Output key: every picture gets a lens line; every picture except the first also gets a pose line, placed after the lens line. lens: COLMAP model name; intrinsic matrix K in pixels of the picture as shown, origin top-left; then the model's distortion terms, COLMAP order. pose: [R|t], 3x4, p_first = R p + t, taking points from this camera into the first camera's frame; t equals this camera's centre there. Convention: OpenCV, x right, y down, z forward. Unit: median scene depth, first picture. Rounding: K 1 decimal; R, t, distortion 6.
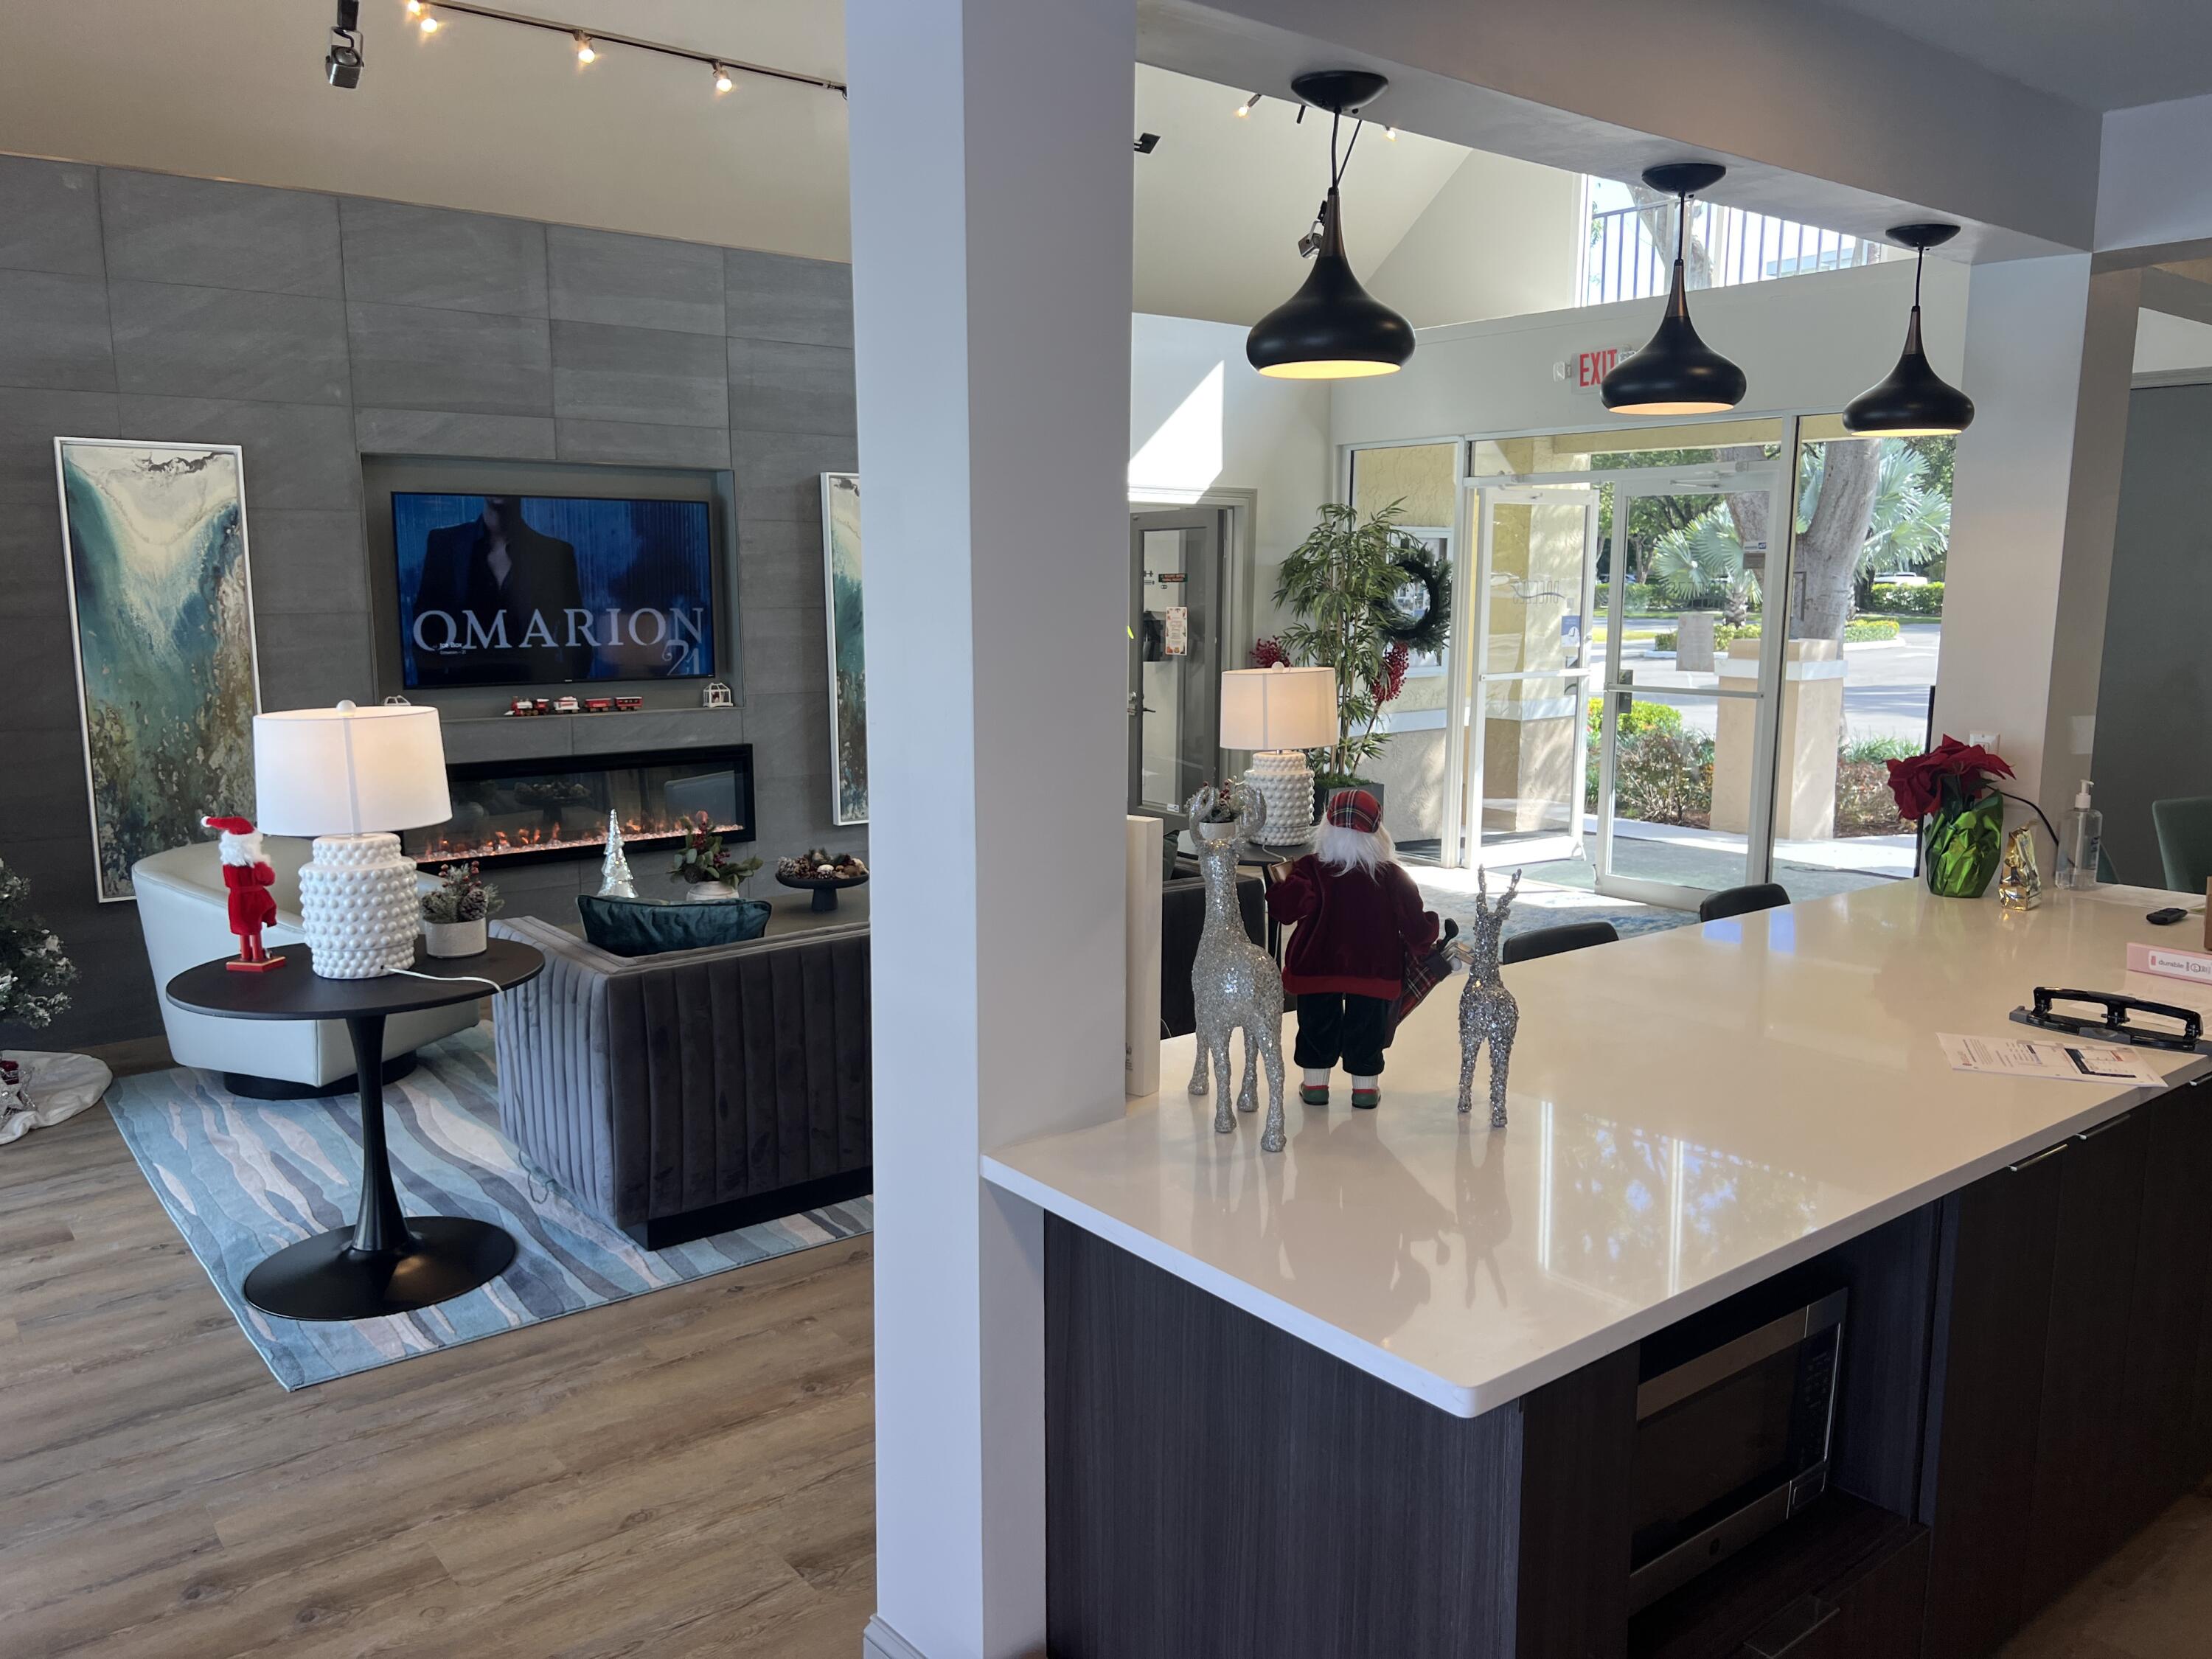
lens RADIAL K [[1670.6, 0, 1110.4], [0, 1670.6, 827.7], [0, 0, 1]] dist [0.062204, -0.068896]
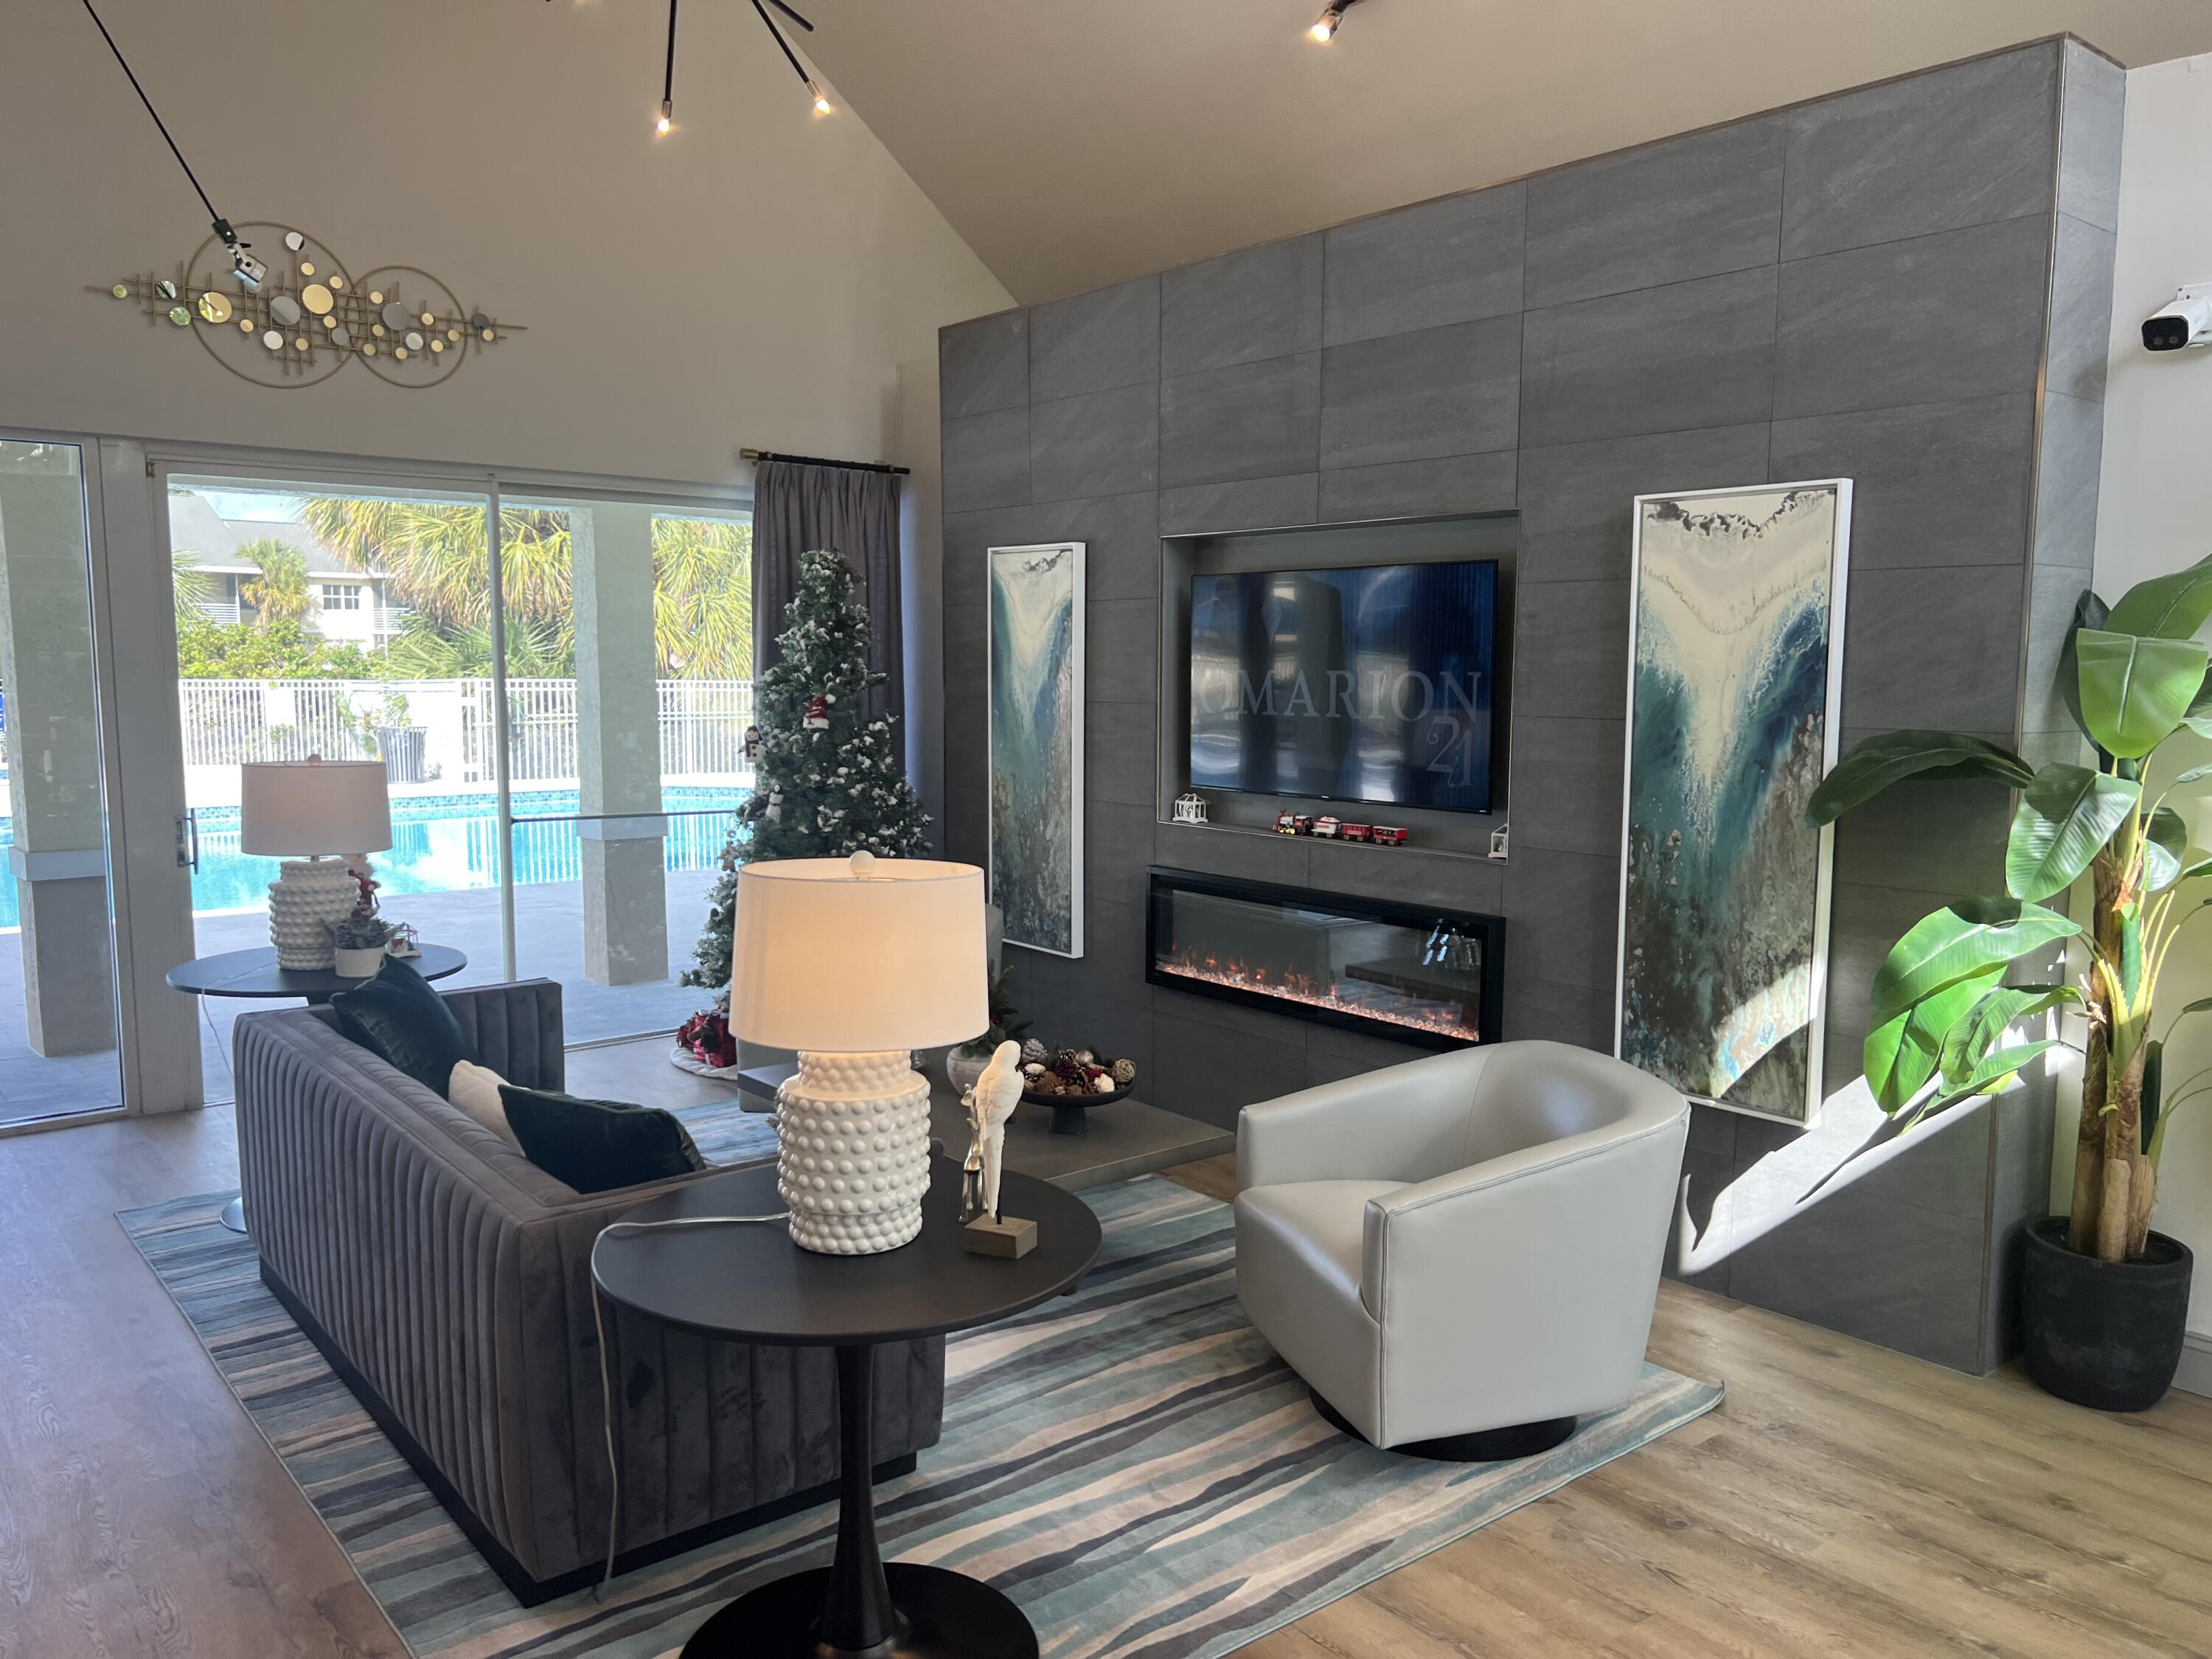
lens RADIAL K [[1670.6, 0, 1108.5], [0, 1670.6, 842.6], [0, 0, 1]] dist [0.062204, -0.068896]
pose [[0.019582, 0.105502, -0.994226, 0.481160], [-0.161668, 0.981665, 0.100984, -0.133106], [0.986651, 0.158757, 0.036280, 0.896184]]
